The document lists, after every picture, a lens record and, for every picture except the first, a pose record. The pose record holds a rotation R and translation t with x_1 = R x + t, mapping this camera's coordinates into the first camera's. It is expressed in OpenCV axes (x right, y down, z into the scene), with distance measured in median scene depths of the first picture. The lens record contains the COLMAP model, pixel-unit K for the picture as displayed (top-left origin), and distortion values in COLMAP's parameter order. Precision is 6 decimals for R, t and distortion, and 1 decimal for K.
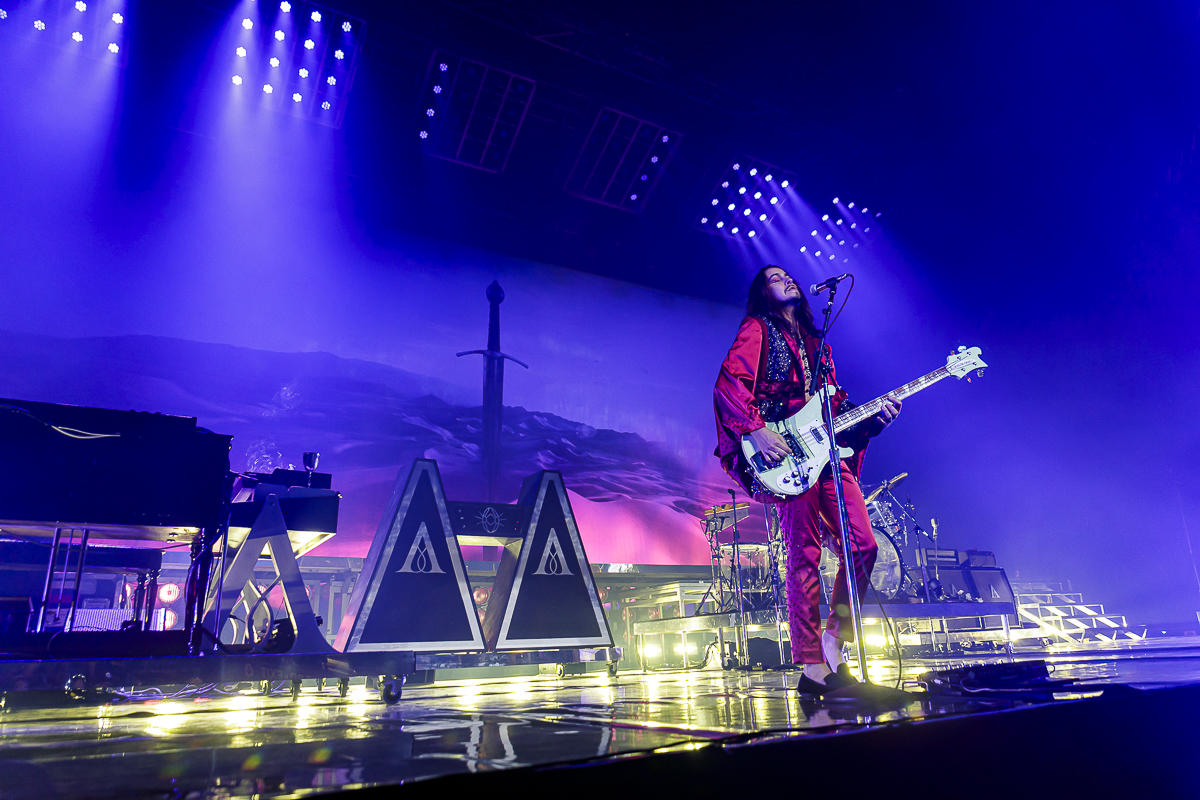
lens RADIAL K [[866.6, 0, 600.0], [0, 866.6, 400.0], [0, 0, 1]] dist [-0.000449, -0.000394]
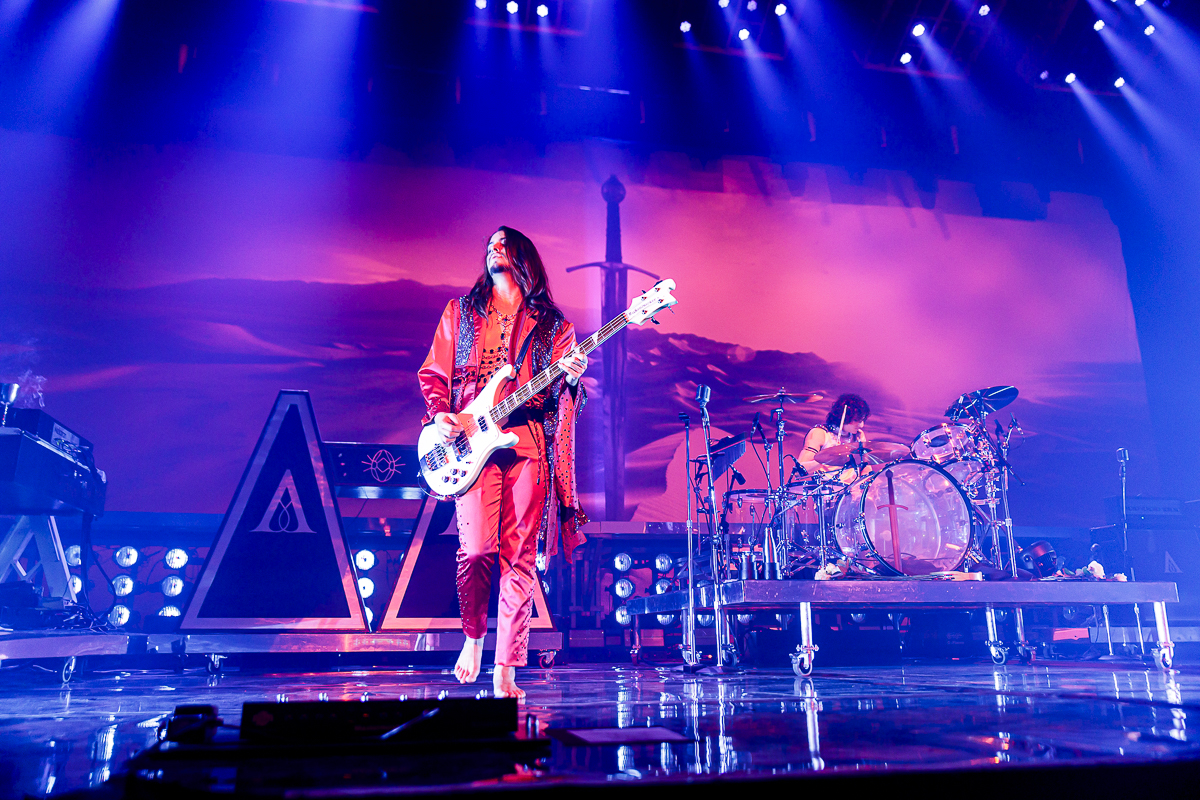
lens RADIAL K [[994.2, 0, 600.0], [0, 994.2, 400.0], [0, 0, 1]] dist [-0.019680, -0.002720]
pose [[0.932769, -0.047495, -0.357332, 0.189106], [0.069490, 0.996380, 0.048960, 0.025232], [0.353713, -0.070499, 0.932693, 0.122418]]
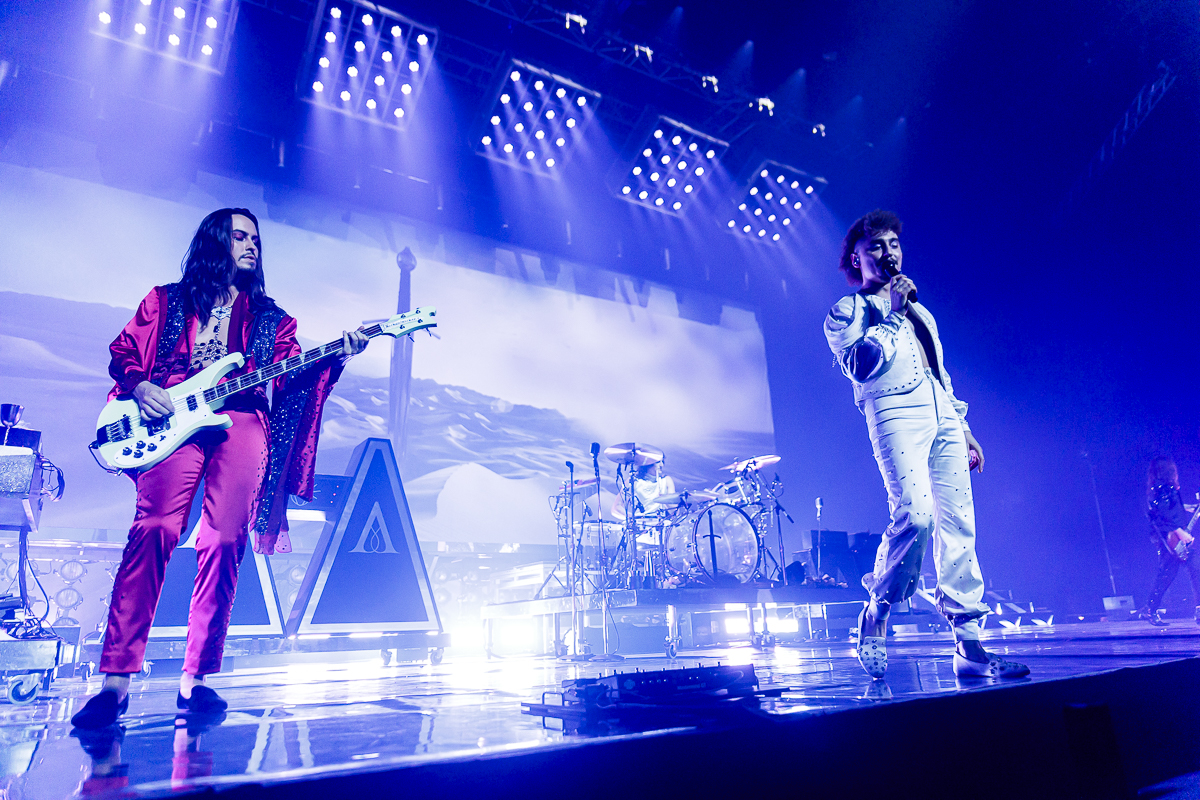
lens RADIAL K [[848.7, 0, 621.4], [0, 848.7, 399.1], [0, 0, 1]] dist [-0.003587, 0.000143]
pose [[0.999043, 0.018408, 0.039675, 0.081807], [-0.019050, 0.999692, 0.015874, 0.010872], [-0.039370, -0.016615, 0.999087, 0.052909]]
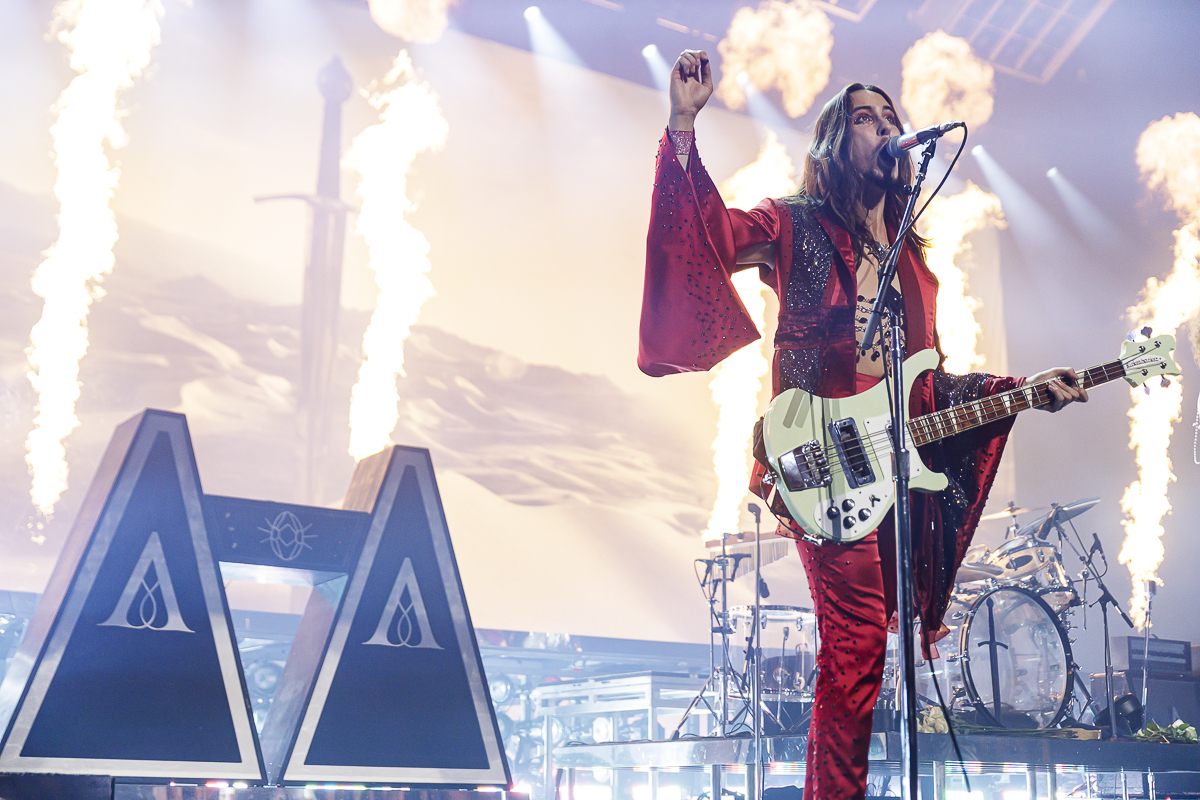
lens RADIAL K [[1754.5, 0, 600.0], [0, 1754.5, 400.0], [0, 0, 1]] dist [0.021522, 0.069887]
pose [[0.997907, 0.059491, 0.025348, 0.014074], [-0.060872, 0.996473, 0.057757, -0.007015], [-0.021822, -0.059179, 0.998009, -0.023068]]
